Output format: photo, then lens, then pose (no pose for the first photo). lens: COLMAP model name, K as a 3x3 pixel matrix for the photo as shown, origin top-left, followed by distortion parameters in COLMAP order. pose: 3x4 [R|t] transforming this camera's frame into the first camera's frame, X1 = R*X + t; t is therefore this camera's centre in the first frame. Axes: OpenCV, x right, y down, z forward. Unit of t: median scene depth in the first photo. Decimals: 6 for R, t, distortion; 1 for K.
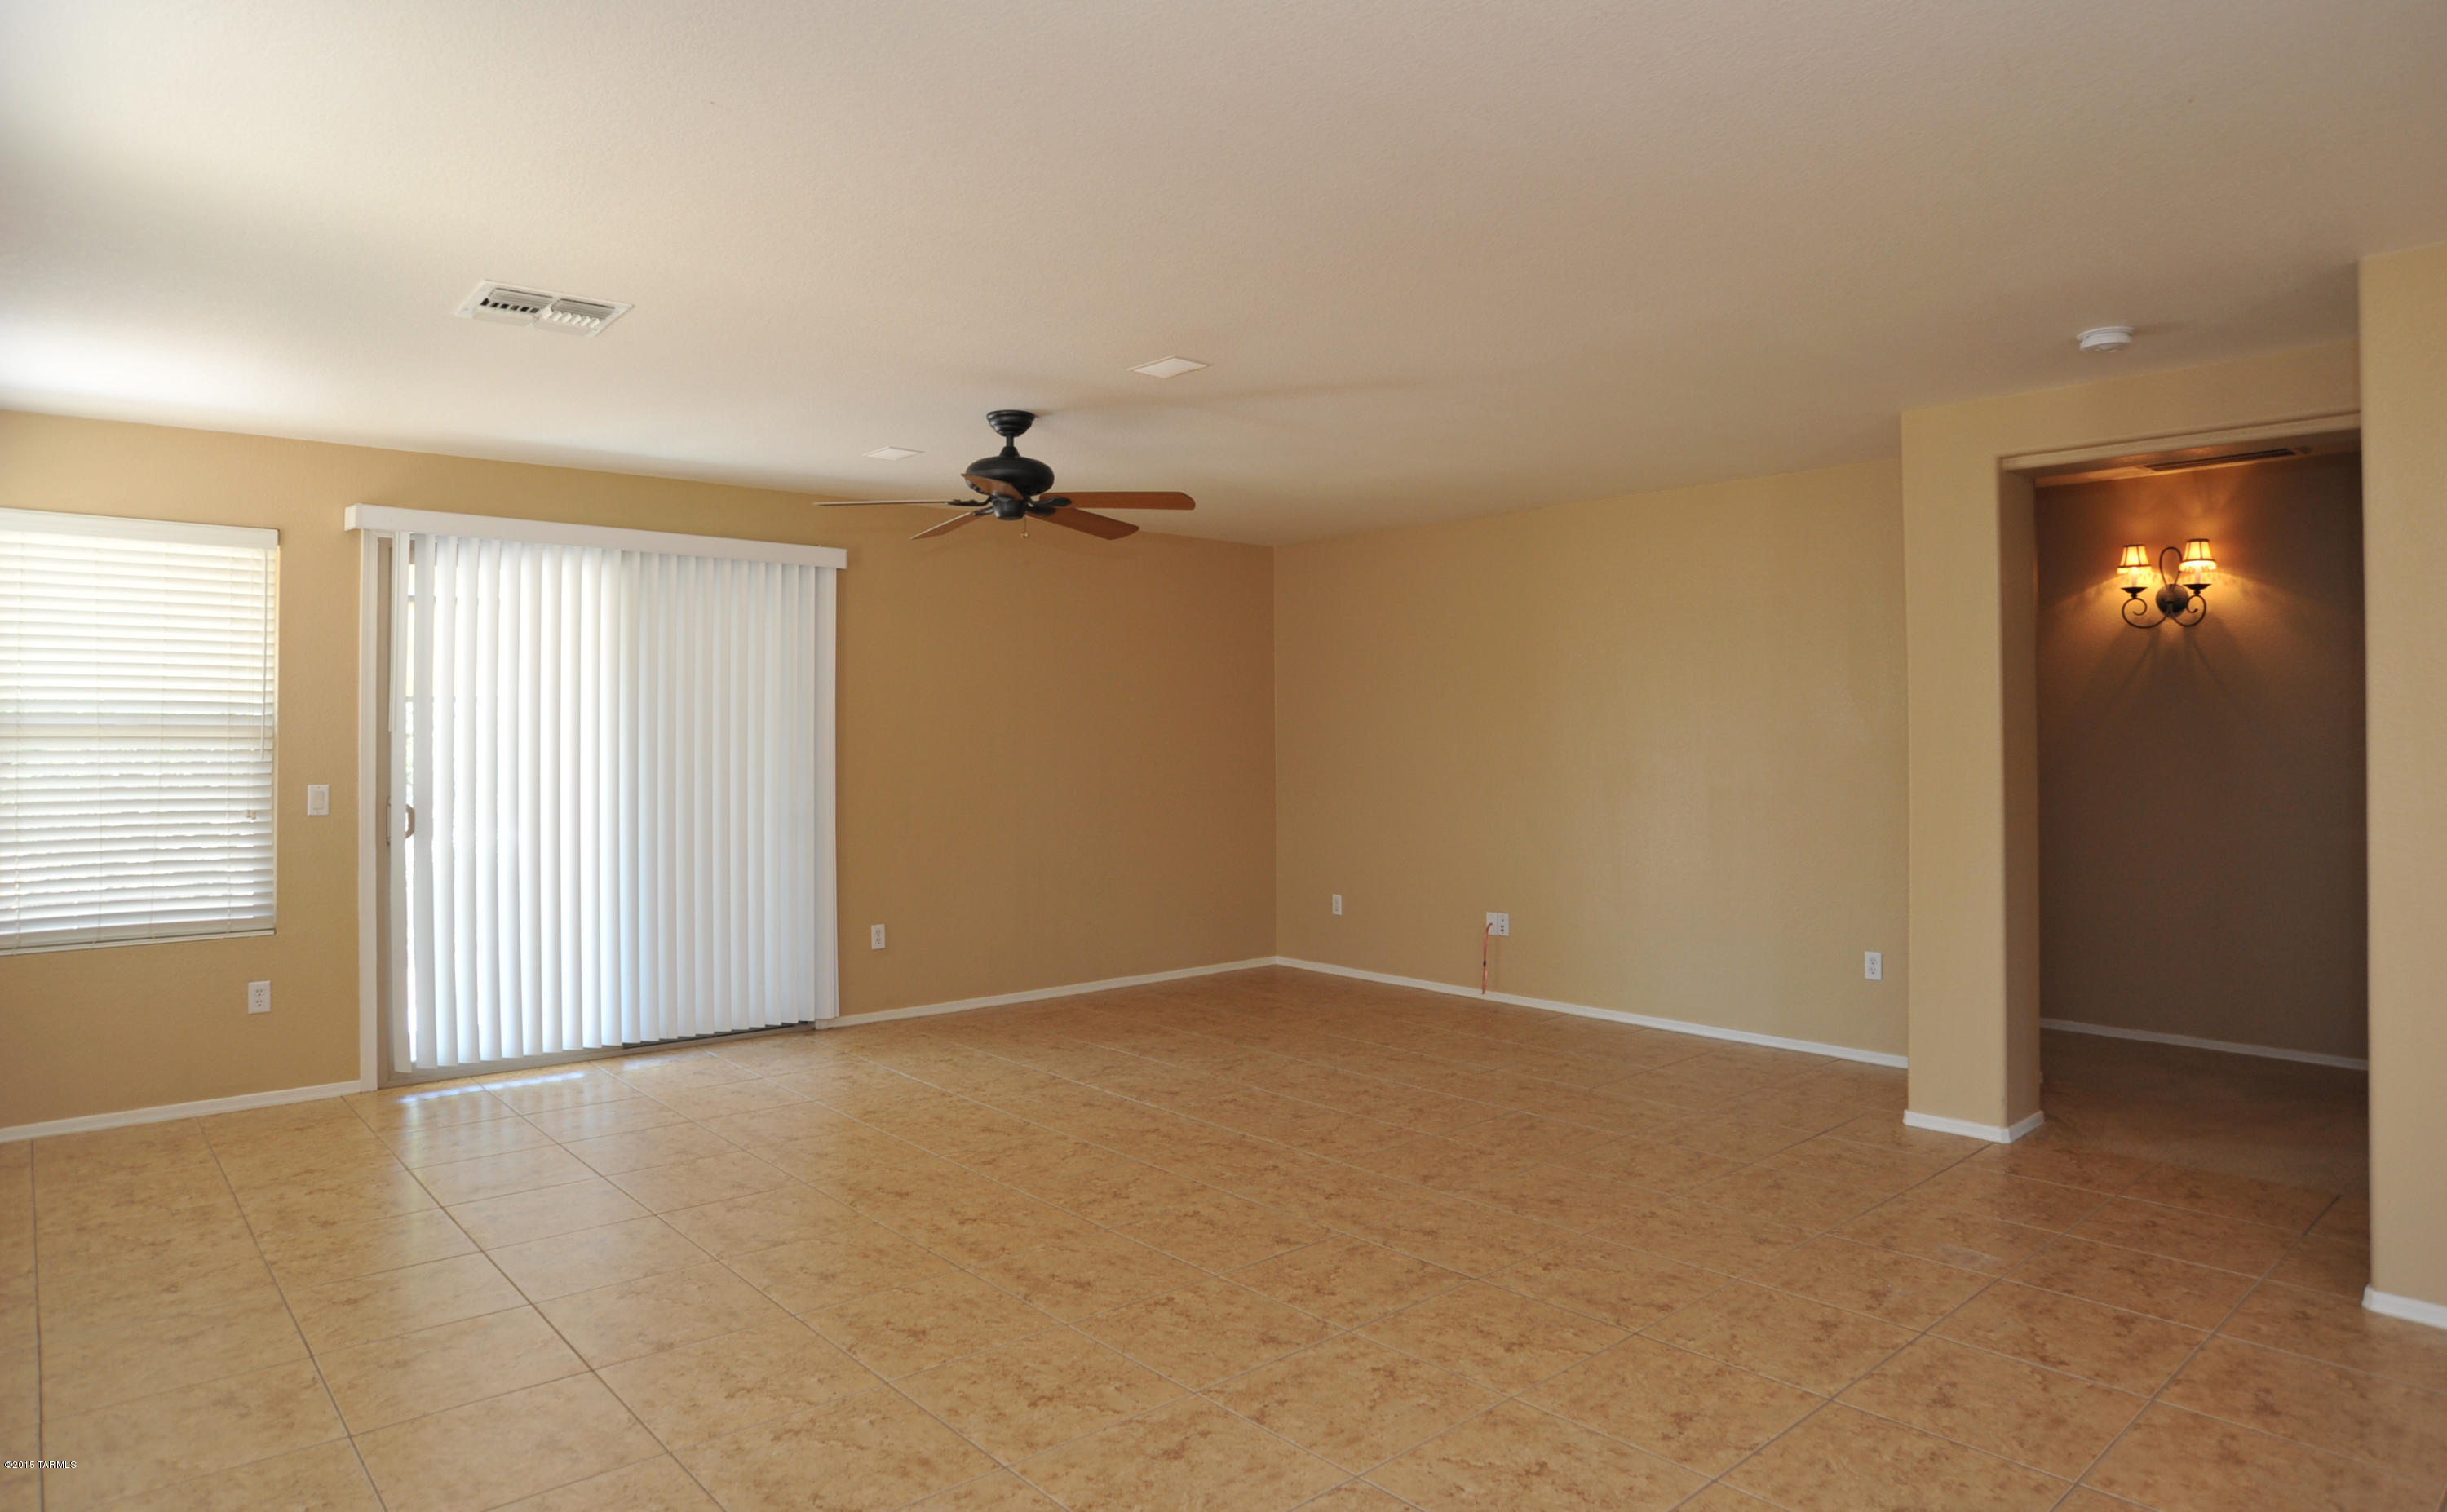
lens RADIAL K [[1399.9, 0, 1223.5], [0, 1399.9, 756.0], [0, 0, 1]] dist [-0.022777, 0.001416]
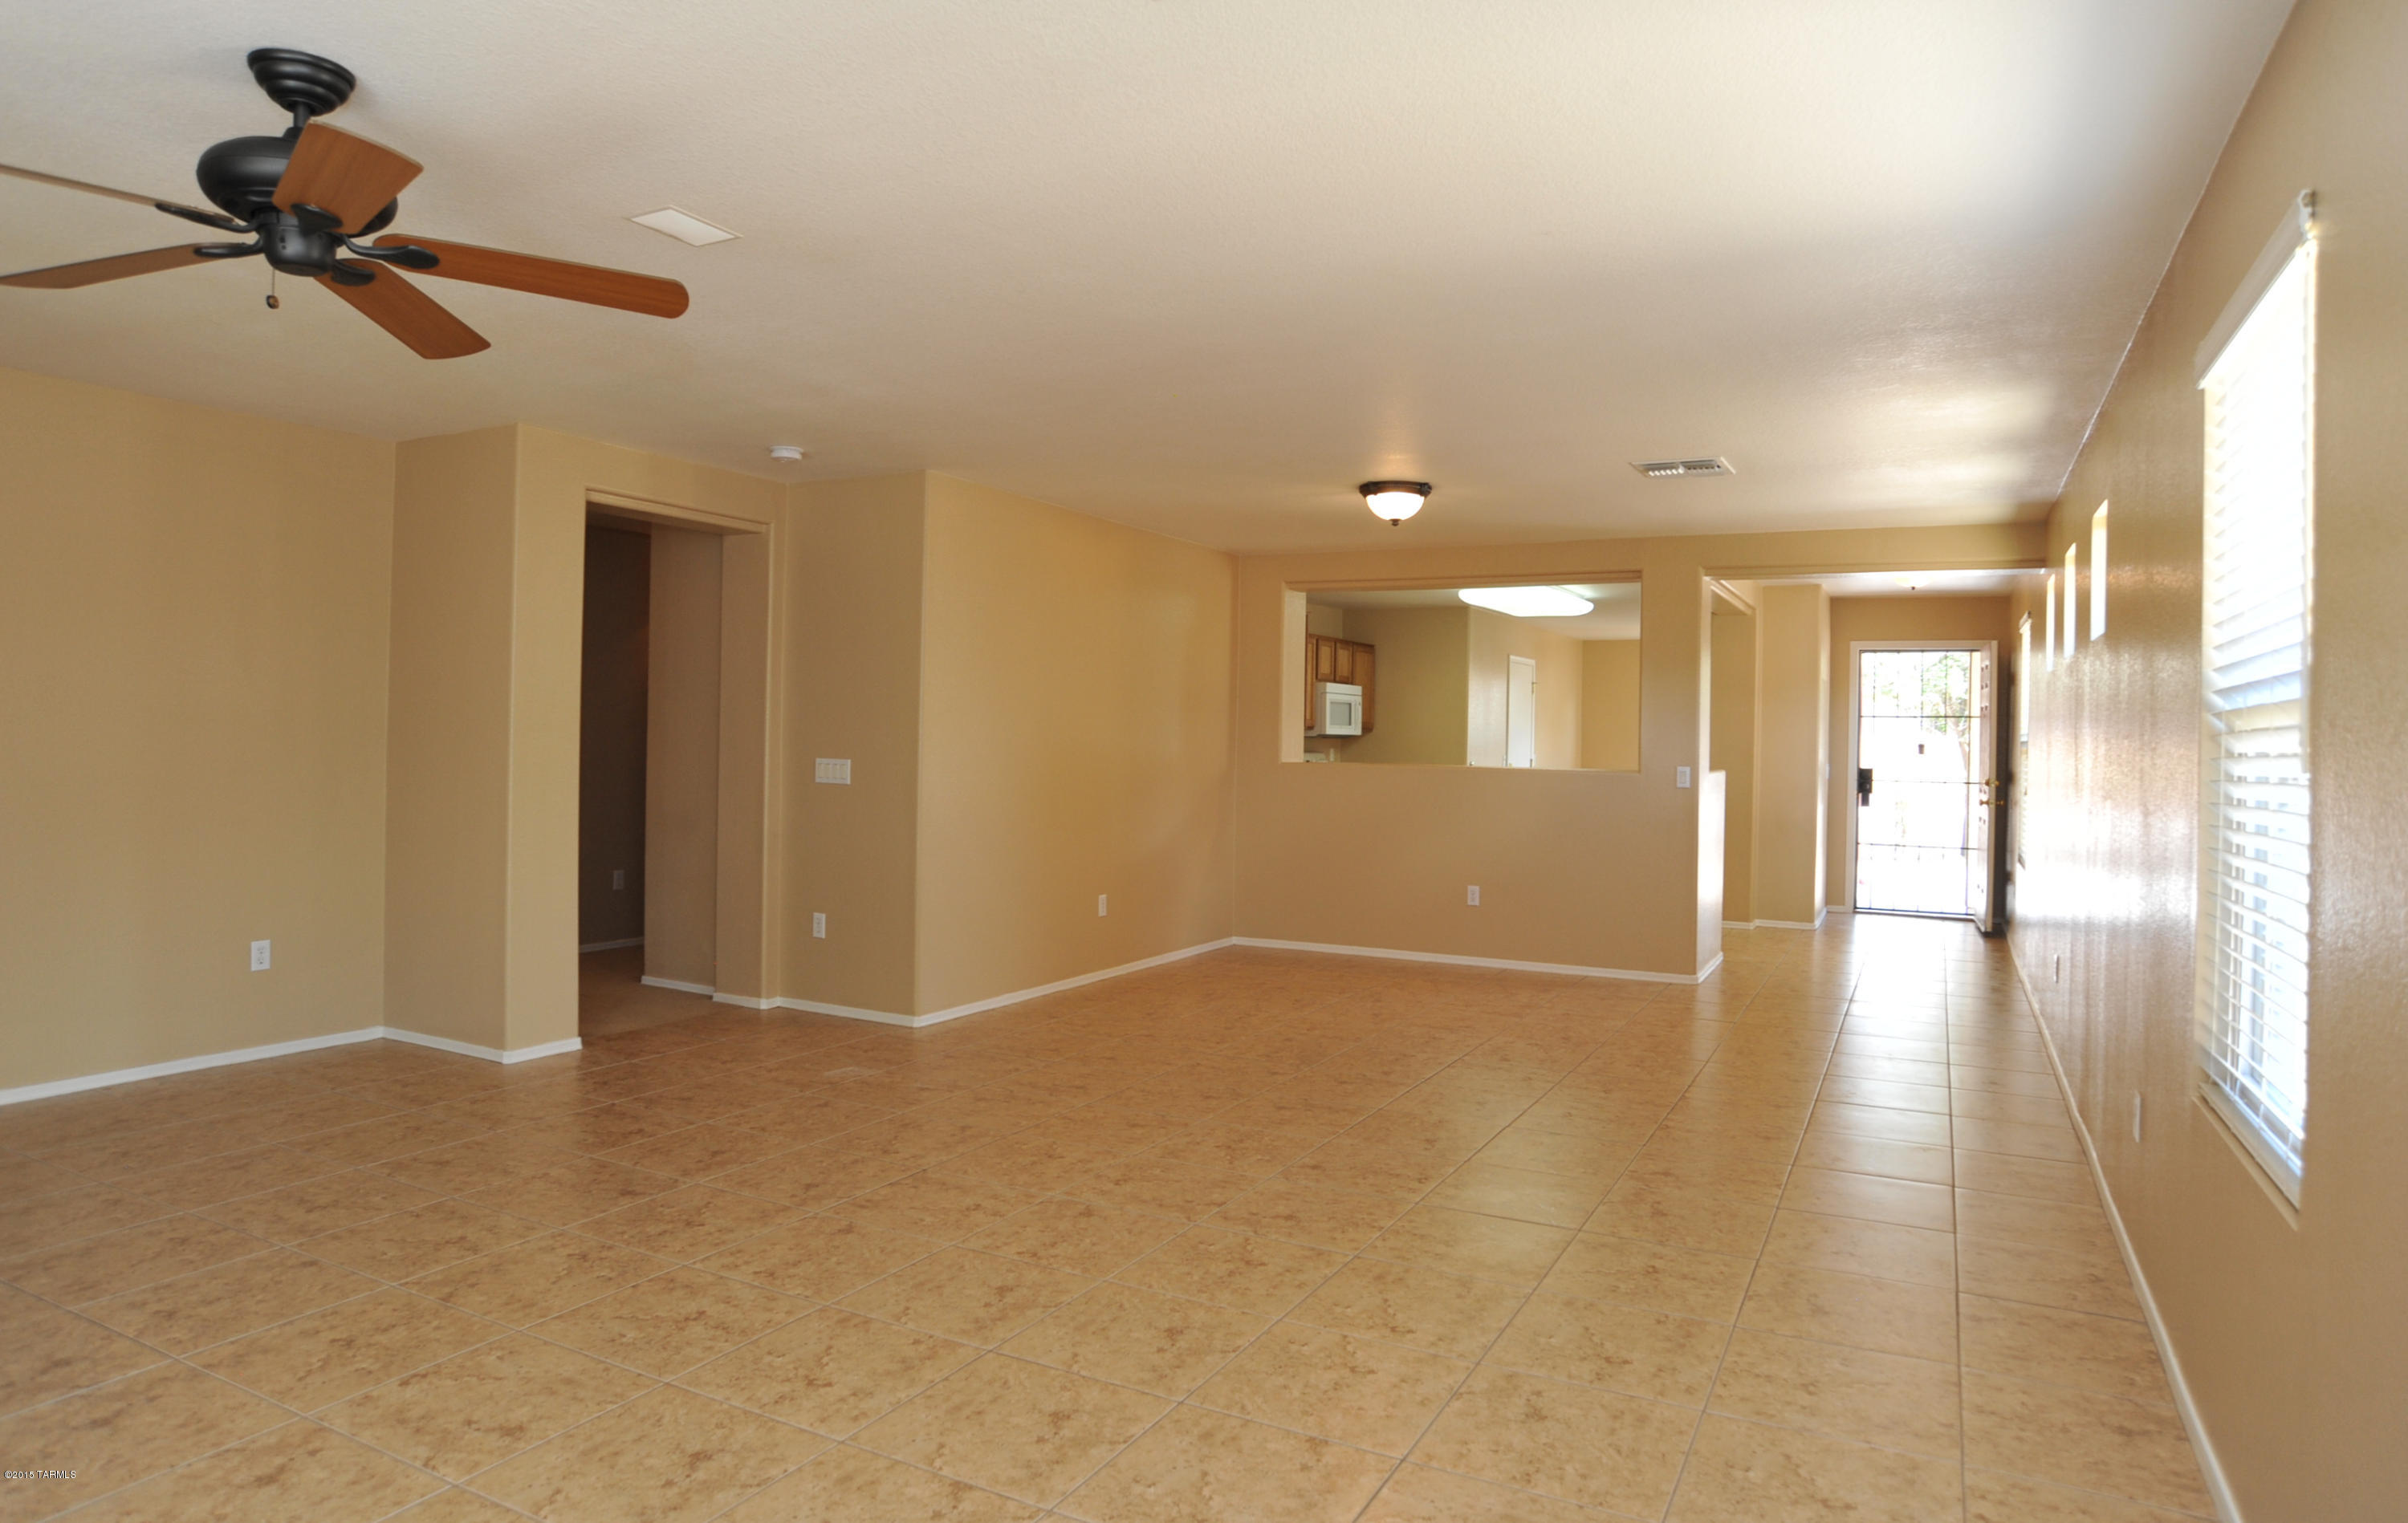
lens RADIAL K [[1430.1, 0, 1204.0], [0, 1430.1, 761.5], [0, 0, 1]] dist [0.001266, 0.001473]
pose [[-0.374665, -0.005915, 0.927141, -0.984125], [-0.016657, 0.999861, -0.000353, 0.022460], [-0.927011, -0.015575, -0.374711, 1.177999]]
